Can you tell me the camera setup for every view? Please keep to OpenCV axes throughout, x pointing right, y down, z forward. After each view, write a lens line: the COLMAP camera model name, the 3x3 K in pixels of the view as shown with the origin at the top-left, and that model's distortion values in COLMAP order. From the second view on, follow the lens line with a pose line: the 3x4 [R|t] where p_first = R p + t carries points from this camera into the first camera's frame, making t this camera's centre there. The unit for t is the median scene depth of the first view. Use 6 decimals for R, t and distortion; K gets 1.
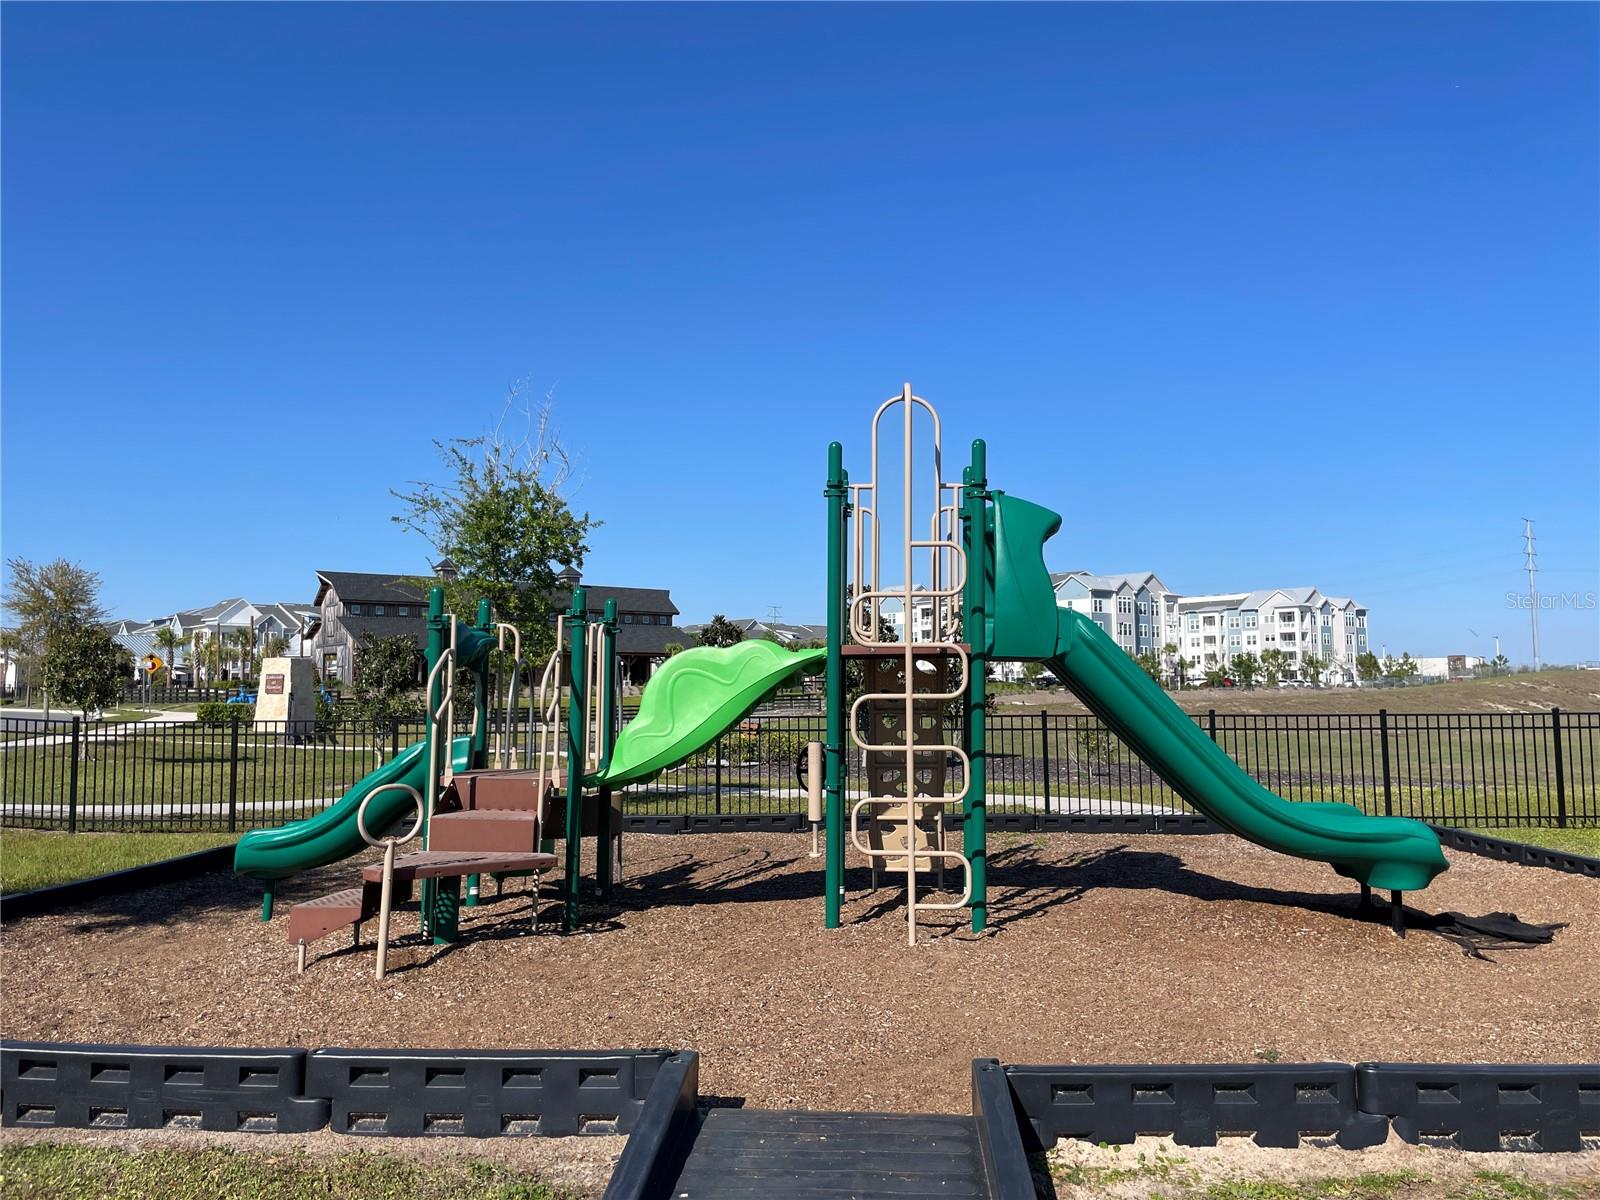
lens RADIAL K [[1218.3, 0, 800.0], [0, 1218.3, 600.0], [0, 0, 1]] dist [0.106313, -0.143637]
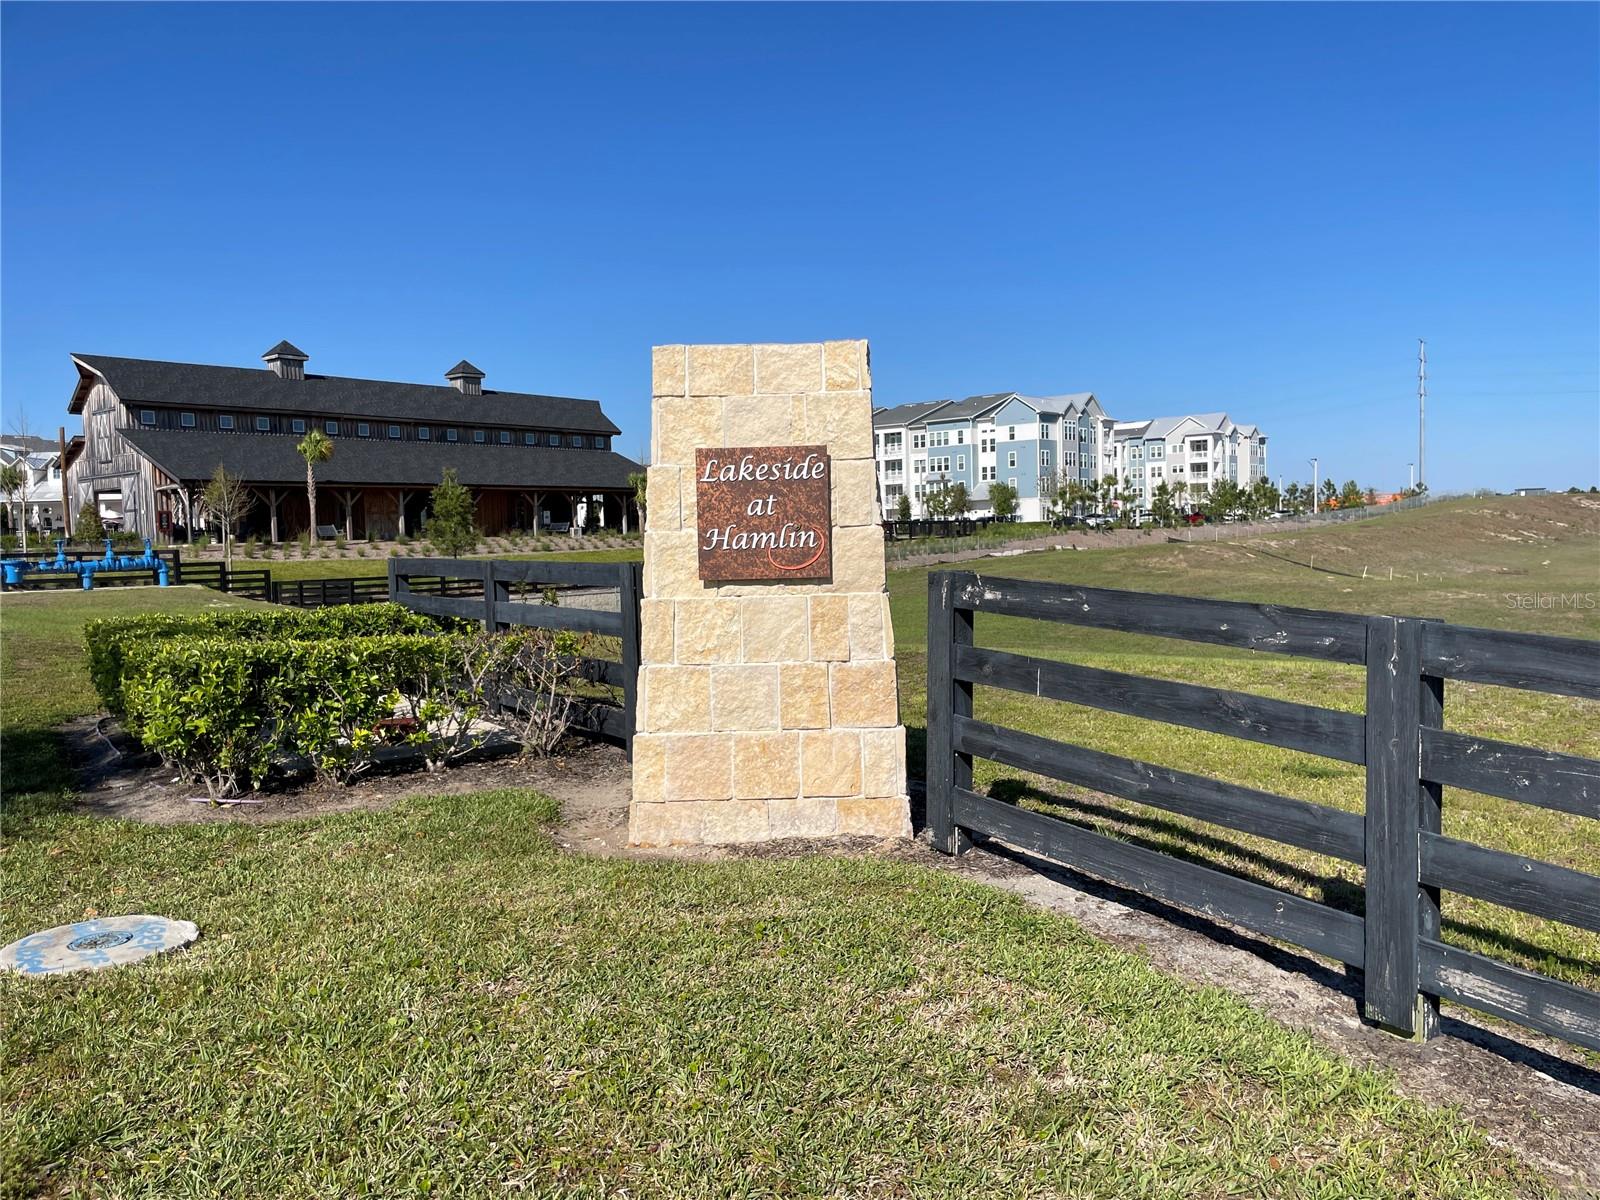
lens RADIAL K [[1218.3, 0, 800.0], [0, 1218.3, 600.0], [0, 0, 1]] dist [0.106313, -0.143637]
pose [[0.979103, -0.031526, 0.200906, -0.094039], [0.006221, 0.992092, 0.125359, 0.012437], [-0.203269, -0.121489, 0.971557, 0.178666]]
